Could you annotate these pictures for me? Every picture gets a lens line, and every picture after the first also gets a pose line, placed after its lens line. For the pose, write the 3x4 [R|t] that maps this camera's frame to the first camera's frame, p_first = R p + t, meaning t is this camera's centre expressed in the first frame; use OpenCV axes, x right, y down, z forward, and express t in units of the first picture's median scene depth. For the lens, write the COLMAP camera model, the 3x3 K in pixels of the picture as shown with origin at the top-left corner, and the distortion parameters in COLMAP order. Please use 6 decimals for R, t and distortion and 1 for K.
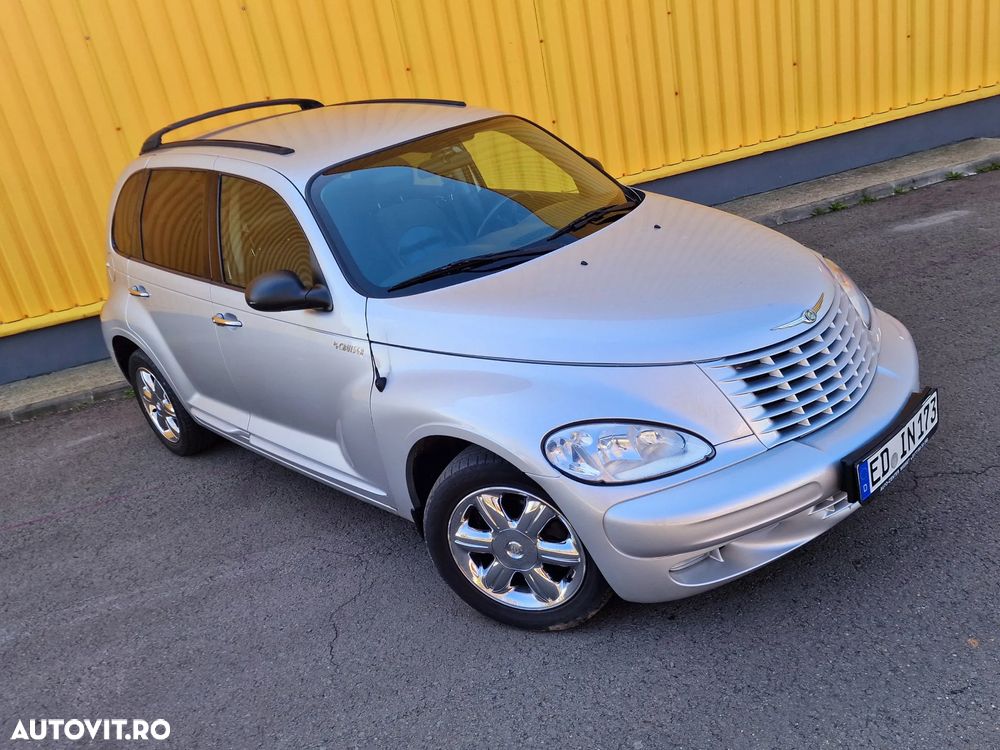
lens RADIAL K [[772.6, 0, 484.0], [0, 772.6, 363.3], [0, 0, 1]] dist [0.059803, -0.041286]
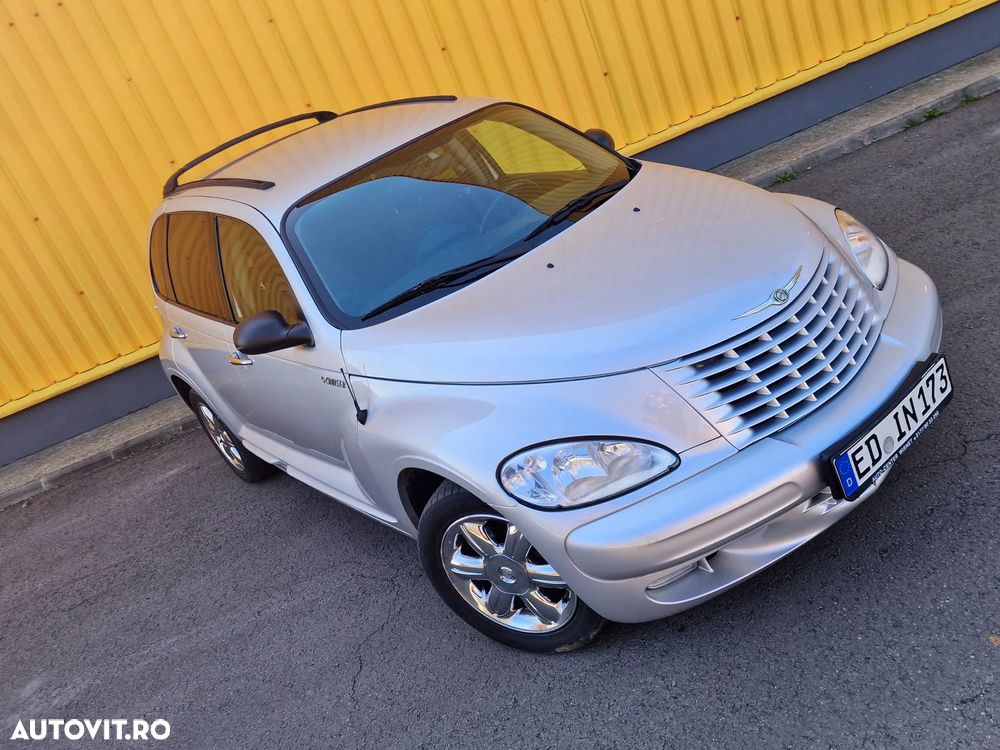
lens RADIAL K [[805.8, 0, 510.2], [0, 805.8, 346.4], [0, 0, 1]] dist [0.061640, -0.045180]
pose [[0.980961, -0.130872, -0.143485, 0.217753], [0.134989, 0.990659, 0.019297, -0.058741], [0.139619, -0.038298, 0.989464, 0.009364]]
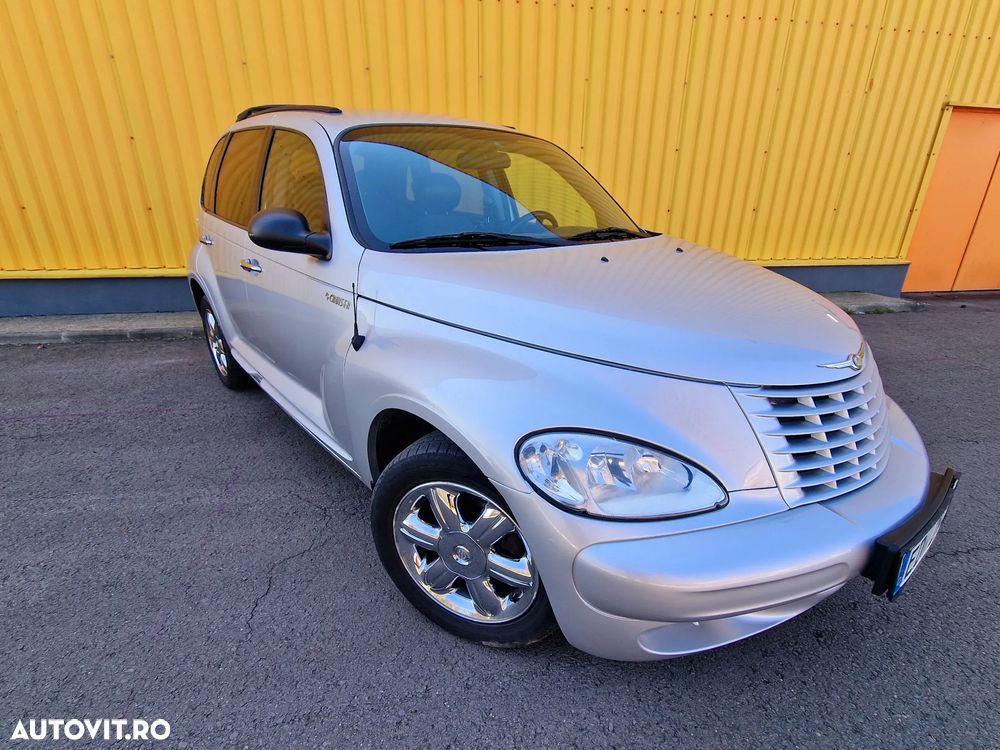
lens RADIAL K [[478.5, 0, 501.2], [0, 478.5, 401.5], [0, 0, 1]] dist [-0.005137, 0.002801]
pose [[0.977964, 0.207919, 0.018882, 0.036014], [-0.208504, 0.977300, 0.037561, 0.039480], [-0.010643, -0.040671, 0.999116, 0.445848]]
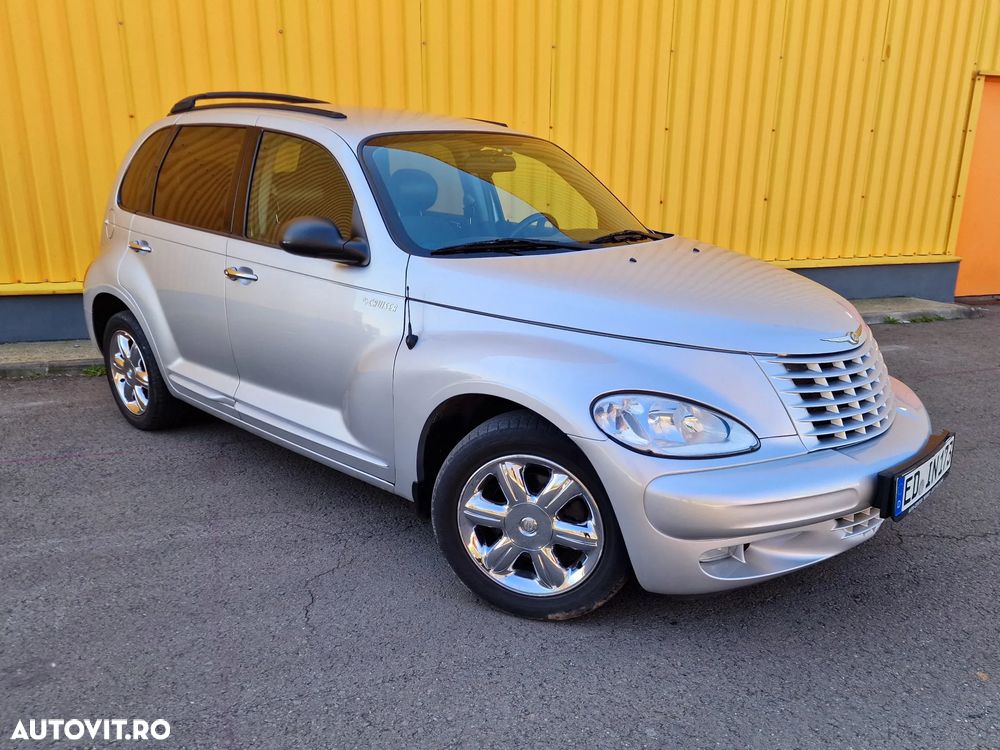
lens RADIAL K [[729.4, 0, 491.1], [0, 729.4, 395.2], [0, 0, 1]] dist [0.056078, -0.040286]
pose [[0.980089, 0.173510, 0.096541, -0.115350], [-0.164399, 0.981761, -0.095495, 0.168629], [-0.111350, 0.077722, 0.990737, 0.097877]]
